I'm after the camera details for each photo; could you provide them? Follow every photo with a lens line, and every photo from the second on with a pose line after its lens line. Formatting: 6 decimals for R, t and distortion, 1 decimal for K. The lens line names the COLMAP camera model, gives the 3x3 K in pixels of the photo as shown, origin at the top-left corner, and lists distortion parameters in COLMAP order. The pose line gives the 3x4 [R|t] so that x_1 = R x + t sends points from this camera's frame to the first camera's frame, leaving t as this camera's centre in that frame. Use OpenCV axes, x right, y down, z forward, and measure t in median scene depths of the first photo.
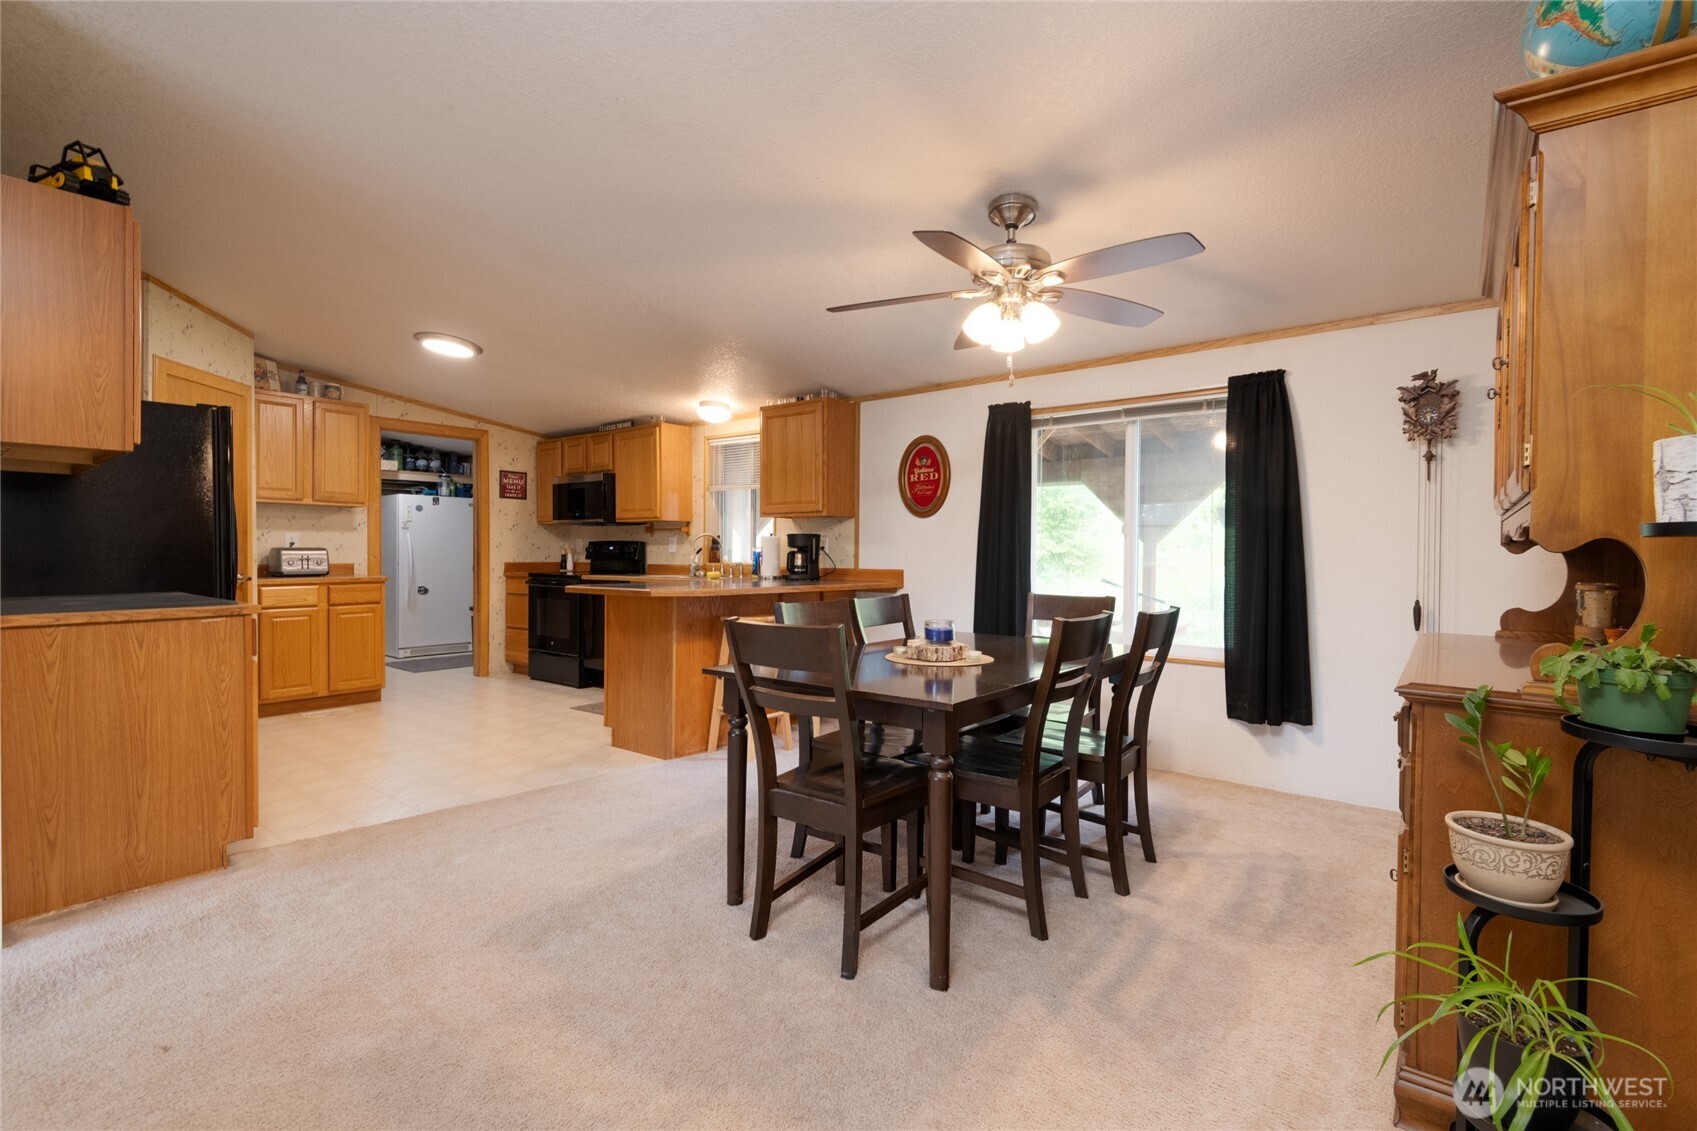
lens RADIAL K [[763.0, 0, 854.6], [0, 763.0, 559.5], [0, 0, 1]] dist [0.041689, -0.029060]
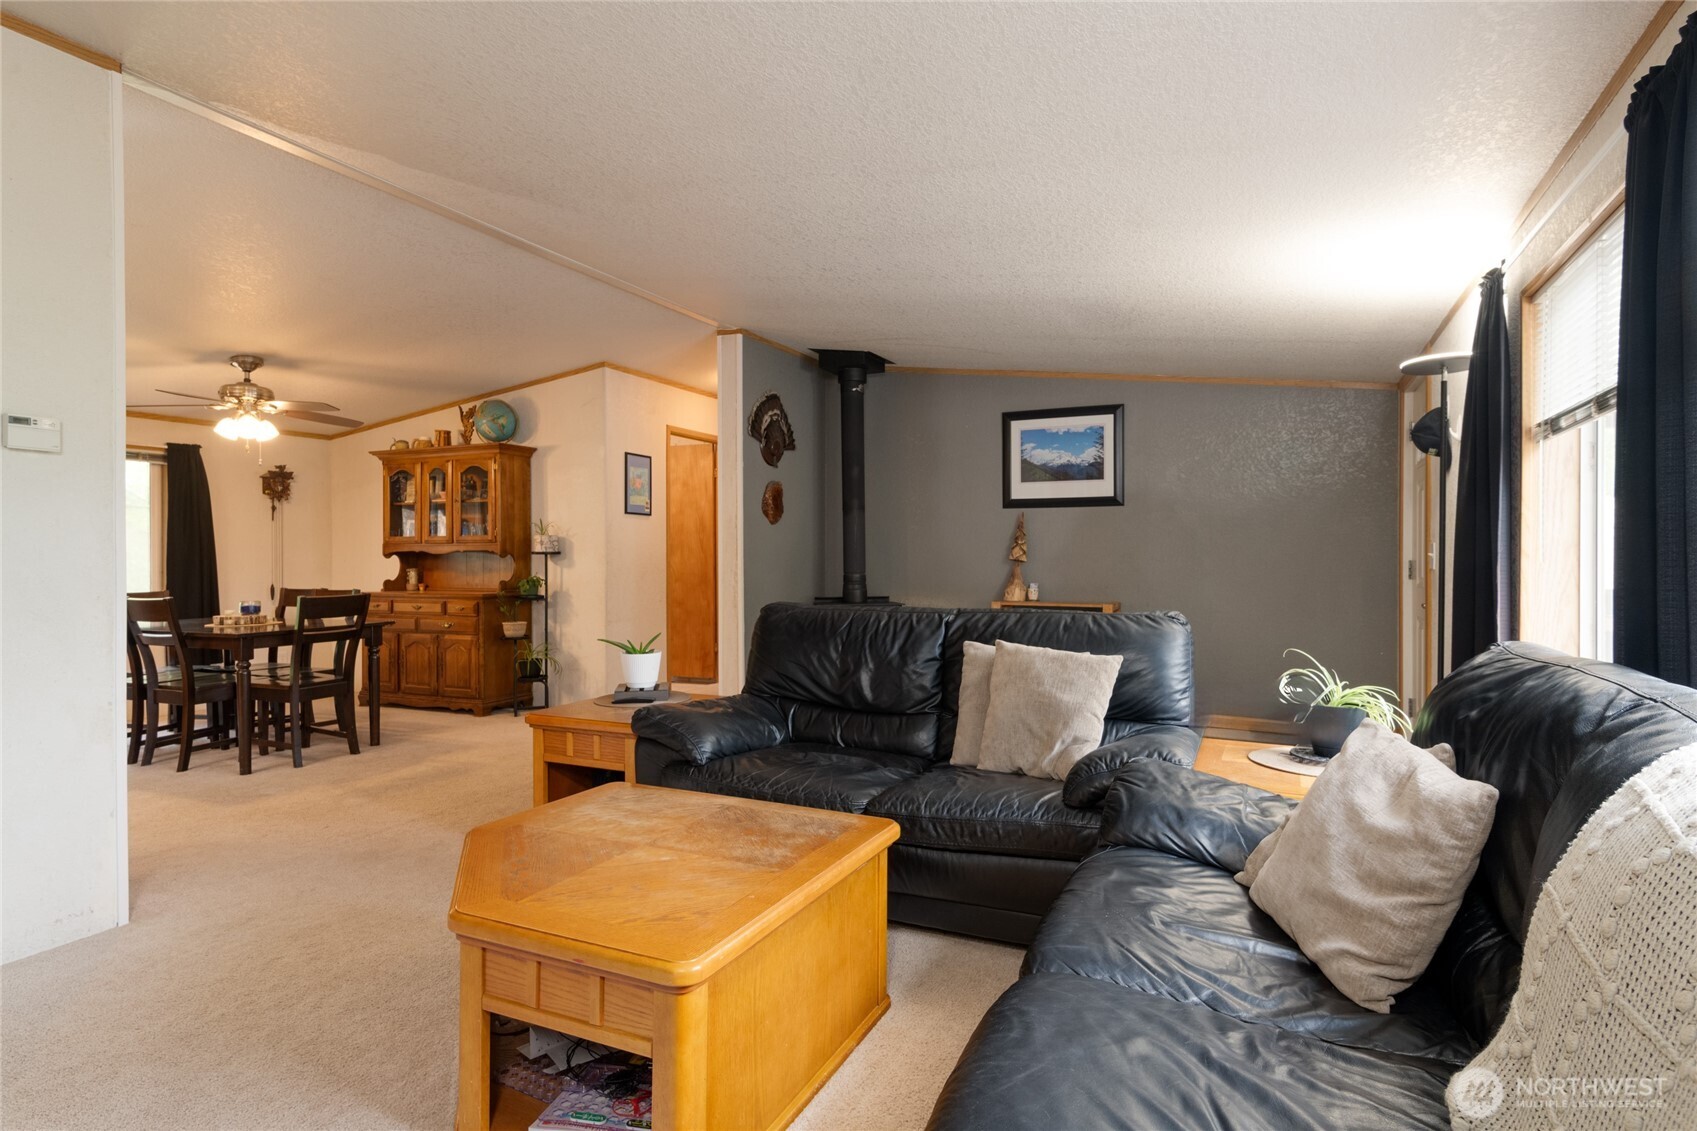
lens RADIAL K [[900.3, 0, 852.7], [0, 900.3, 557.5], [0, 0, 1]] dist [0.036714, -0.036581]
pose [[-0.233136, -0.006711, 0.972421, -1.000437], [0.015481, 0.999824, 0.010612, -0.007451], [-0.972321, 0.017529, -0.232991, 0.078395]]
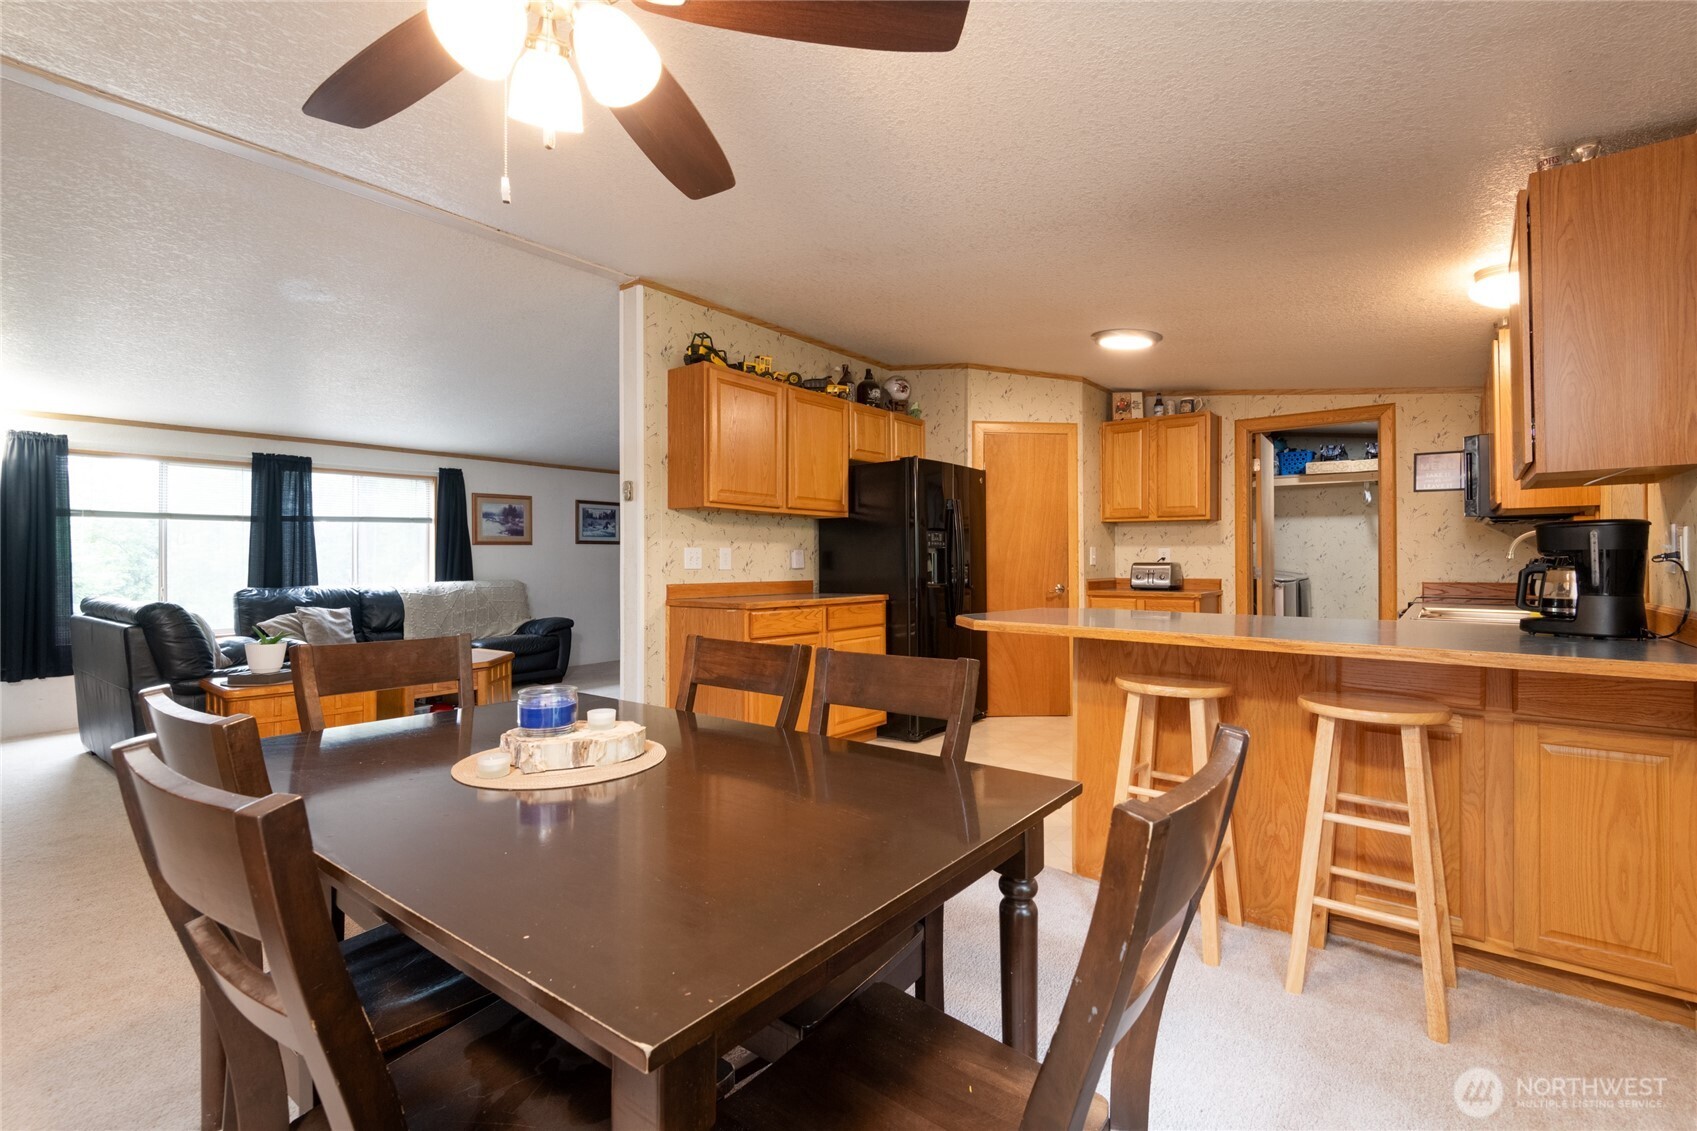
lens RADIAL K [[763.0, 0, 854.6], [0, 763.0, 559.5], [0, 0, 1]] dist [0.041689, -0.029060]
pose [[0.012192, -0.011575, -0.999859, 0.309896], [-0.010751, 0.999874, -0.011706, -0.002996], [0.999868, 0.010893, 0.012066, 0.568865]]
